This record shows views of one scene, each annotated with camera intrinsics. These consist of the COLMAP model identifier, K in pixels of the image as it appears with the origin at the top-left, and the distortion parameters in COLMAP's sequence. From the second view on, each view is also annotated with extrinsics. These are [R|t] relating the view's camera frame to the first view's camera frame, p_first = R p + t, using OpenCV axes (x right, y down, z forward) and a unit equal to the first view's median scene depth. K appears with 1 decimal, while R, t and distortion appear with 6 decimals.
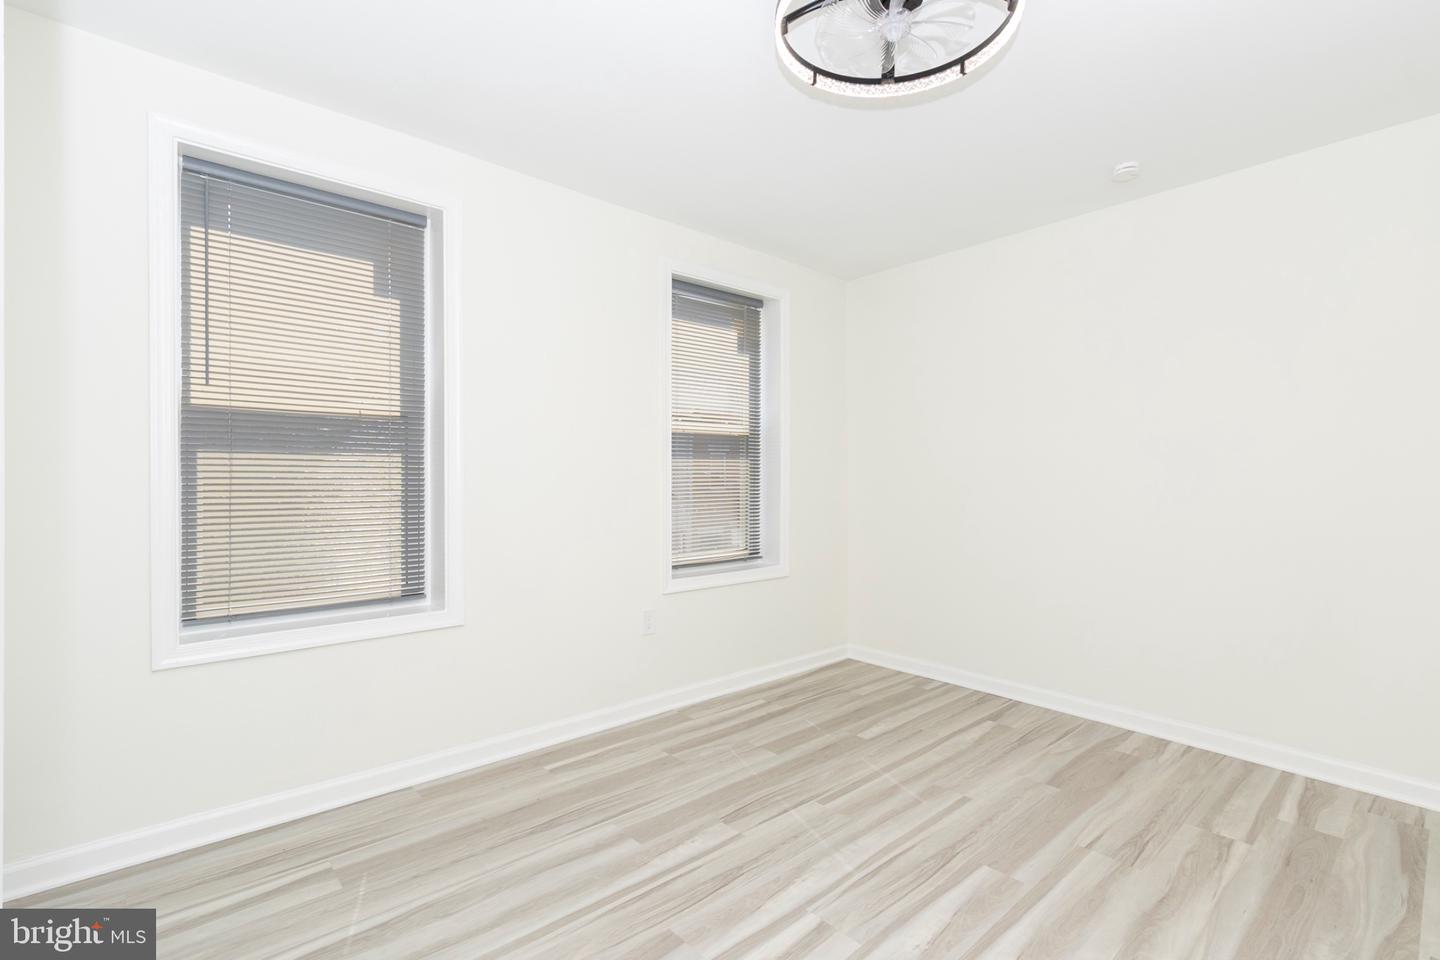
lens RADIAL K [[650.4, 0, 719.1], [0, 650.4, 475.0], [0, 0, 1]] dist [0.004392, -0.002807]
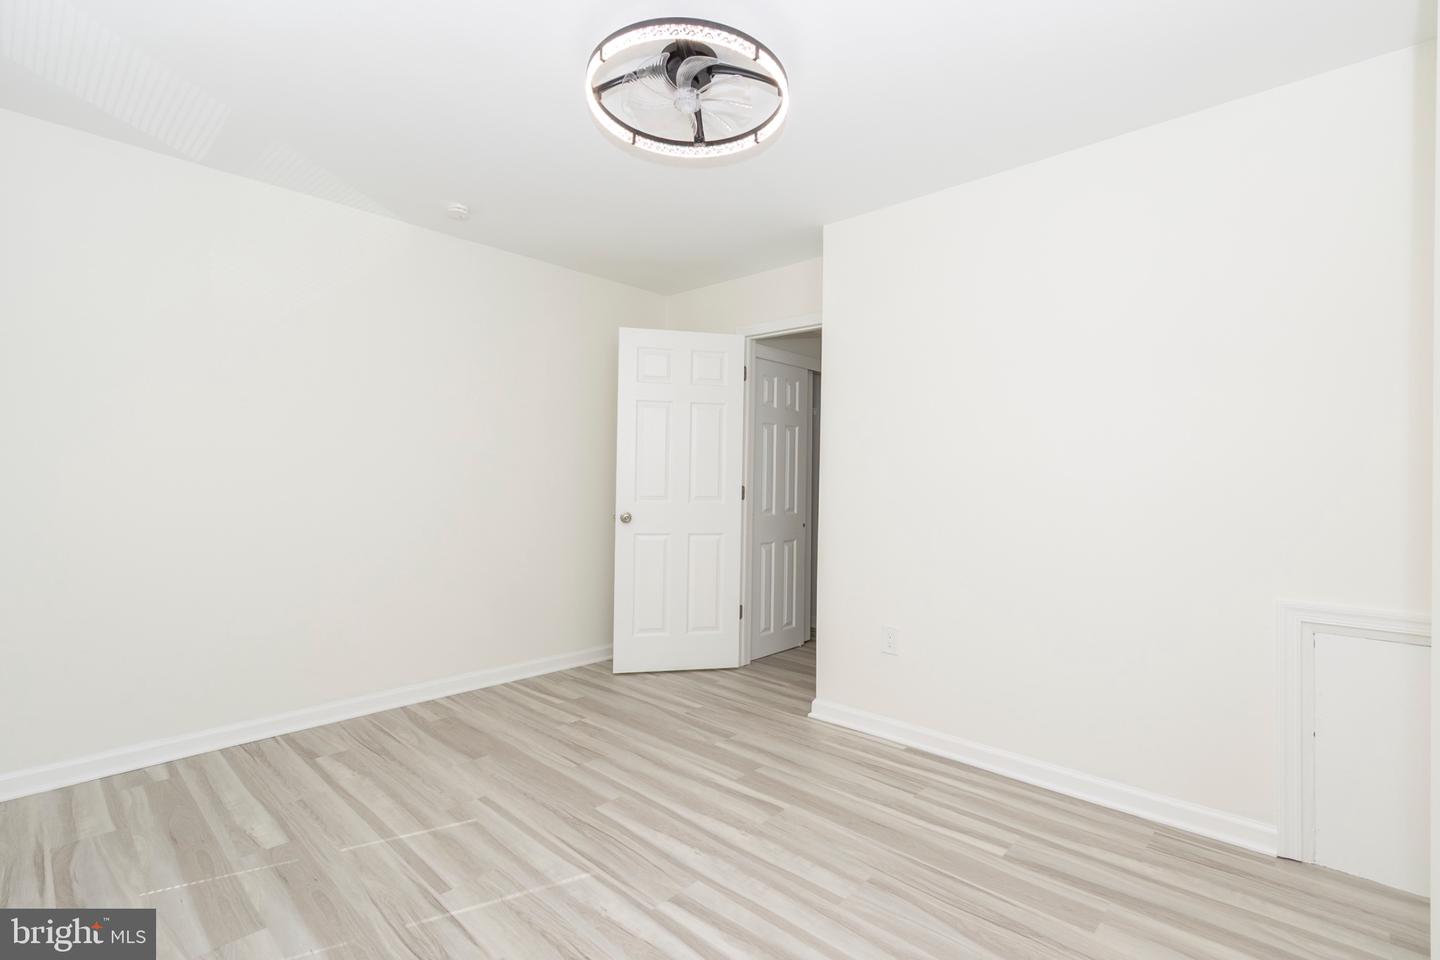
lens RADIAL K [[650.4, 0, 714.7], [0, 650.4, 484.4], [0, 0, 1]] dist [0.004392, -0.002807]
pose [[-0.092076, -0.009443, 0.995707, -0.607641], [-0.016505, 0.999832, 0.007956, 0.000539], [-0.995615, -0.015701, -0.092216, 0.702525]]
